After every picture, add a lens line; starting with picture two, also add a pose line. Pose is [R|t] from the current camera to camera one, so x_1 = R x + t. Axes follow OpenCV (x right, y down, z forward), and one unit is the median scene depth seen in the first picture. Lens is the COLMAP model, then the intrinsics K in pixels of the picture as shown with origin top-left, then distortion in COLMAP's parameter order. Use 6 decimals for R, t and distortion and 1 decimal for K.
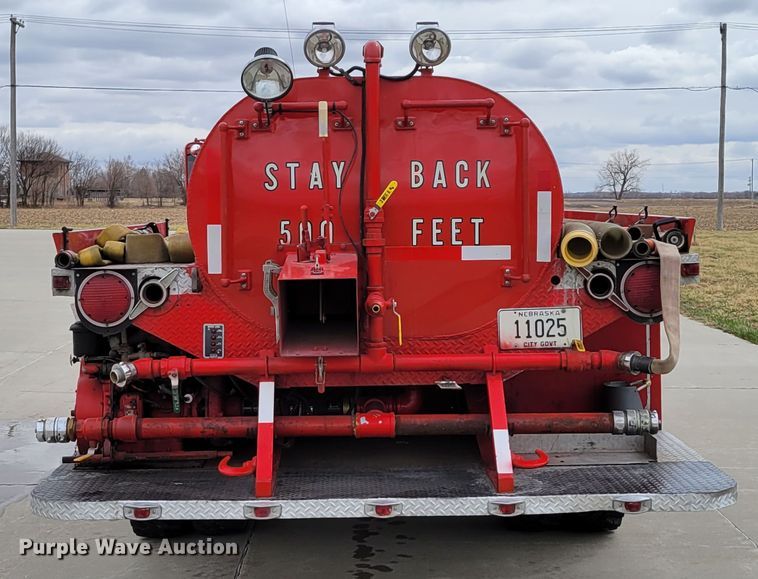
lens RADIAL K [[1523.4, 0, 382.3], [0, 1523.4, 254.4], [0, 0, 1]] dist [0.137591, 0.000000]
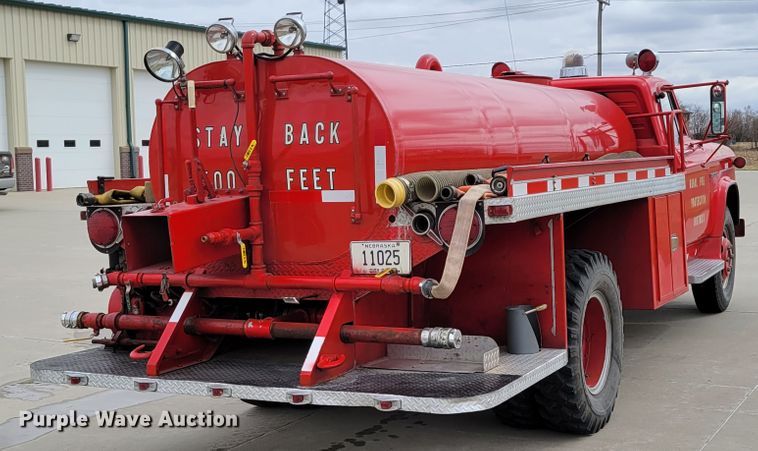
lens RADIAL K [[1277.1, 0, 387.0], [0, 1277.1, 236.8], [0, 0, 1]] dist [0.141493, 0.000000]
pose [[0.865101, 0.019199, -0.501231, 0.629205], [-0.000902, 0.999325, 0.036721, -0.006185], [0.501597, -0.031315, 0.864534, 0.116431]]
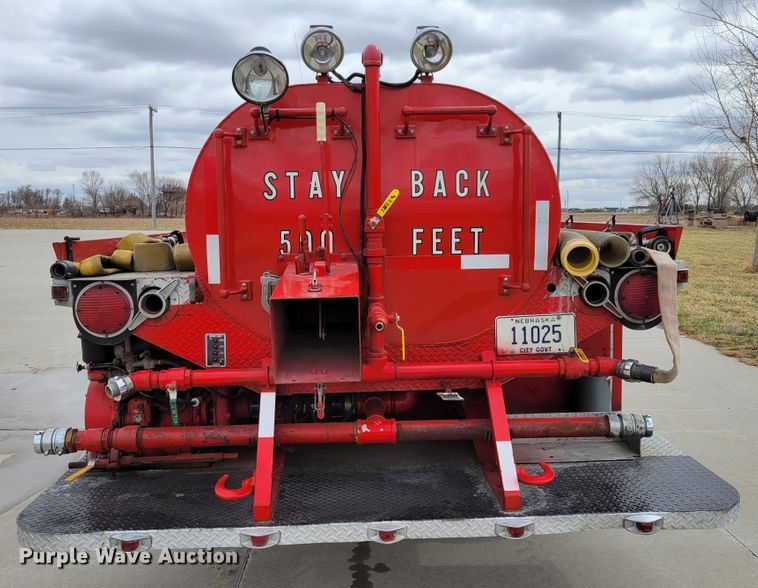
lens RADIAL K [[779.6, 0, 389.8], [0, 779.6, 296.6], [0, 0, 1]] dist [0.075920, 0.000000]
pose [[0.999474, -0.005222, 0.032019, -0.011898], [0.002968, 0.997540, 0.070041, -0.014469], [-0.032306, -0.069909, 0.997030, 0.484904]]
